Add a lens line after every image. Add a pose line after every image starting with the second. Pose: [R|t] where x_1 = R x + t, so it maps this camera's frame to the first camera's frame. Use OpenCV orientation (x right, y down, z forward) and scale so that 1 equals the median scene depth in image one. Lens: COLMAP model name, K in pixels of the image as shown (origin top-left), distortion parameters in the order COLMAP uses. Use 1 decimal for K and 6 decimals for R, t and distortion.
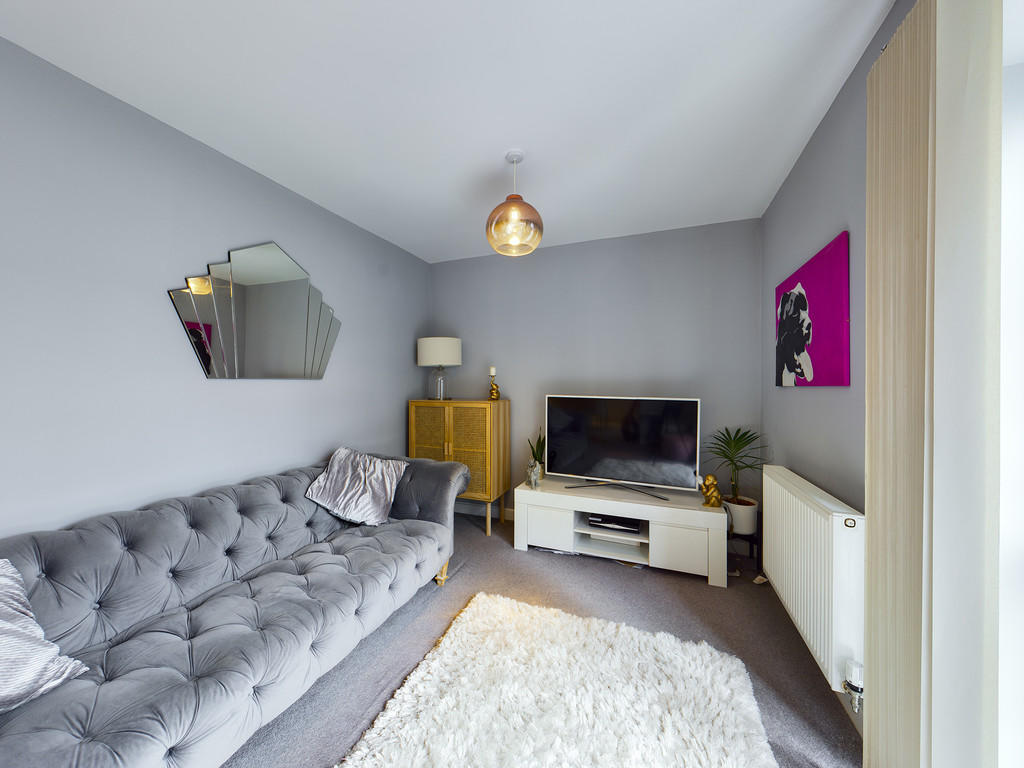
lens RADIAL K [[369.7, 0, 512.7], [0, 369.7, 382.5], [0, 0, 1]] dist [0.002050, -0.000475]
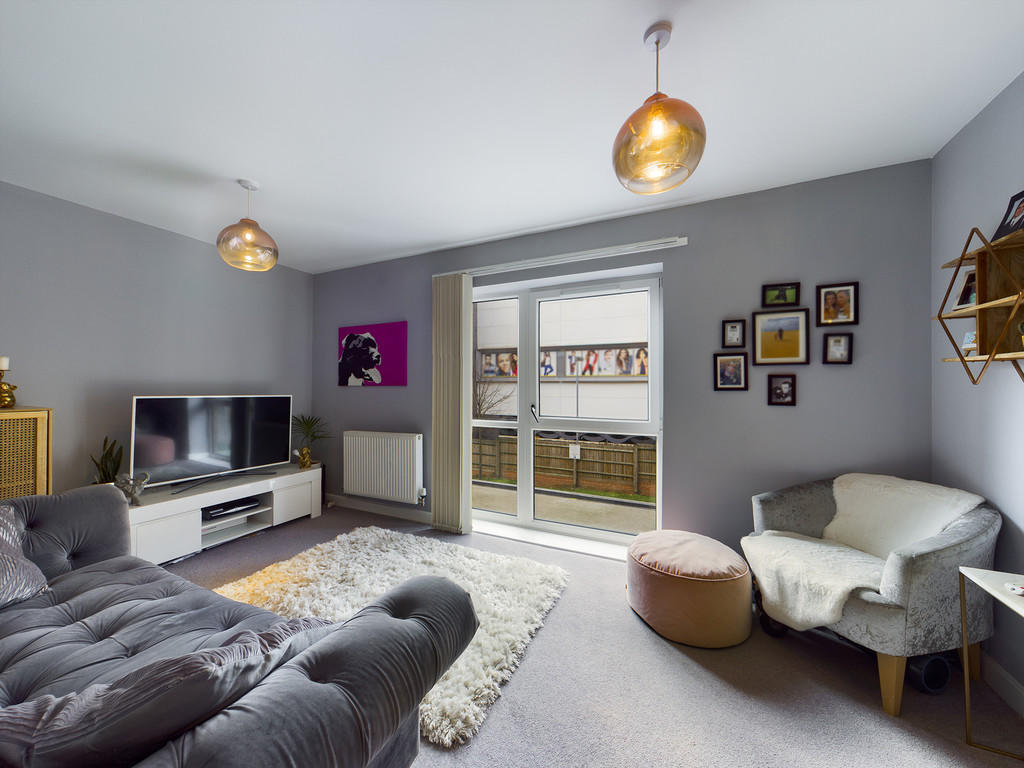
lens RADIAL K [[369.7, 0, 512.2], [0, 369.7, 383.8], [0, 0, 1]] dist [0.002050, -0.000475]
pose [[0.070003, 0.004354, 0.997537, -0.925792], [-0.006393, 0.999972, -0.003916, 0.002231], [-0.997526, -0.006104, 0.070029, 0.093111]]
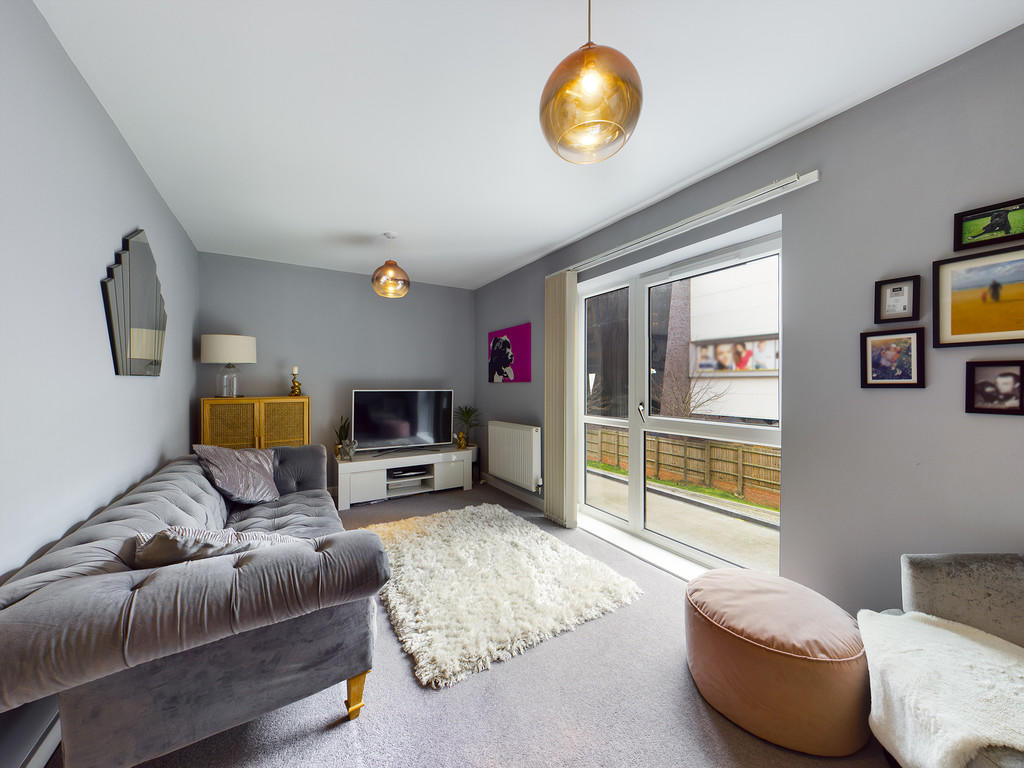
lens RADIAL K [[369.7, 0, 512.8], [0, 369.7, 383.5], [0, 0, 1]] dist [0.002050, -0.000475]
pose [[0.603035, -0.005368, 0.797697, -0.803191], [-0.001279, 0.999970, 0.007696, 0.000929], [-0.797714, -0.005661, 0.603010, -0.304105]]
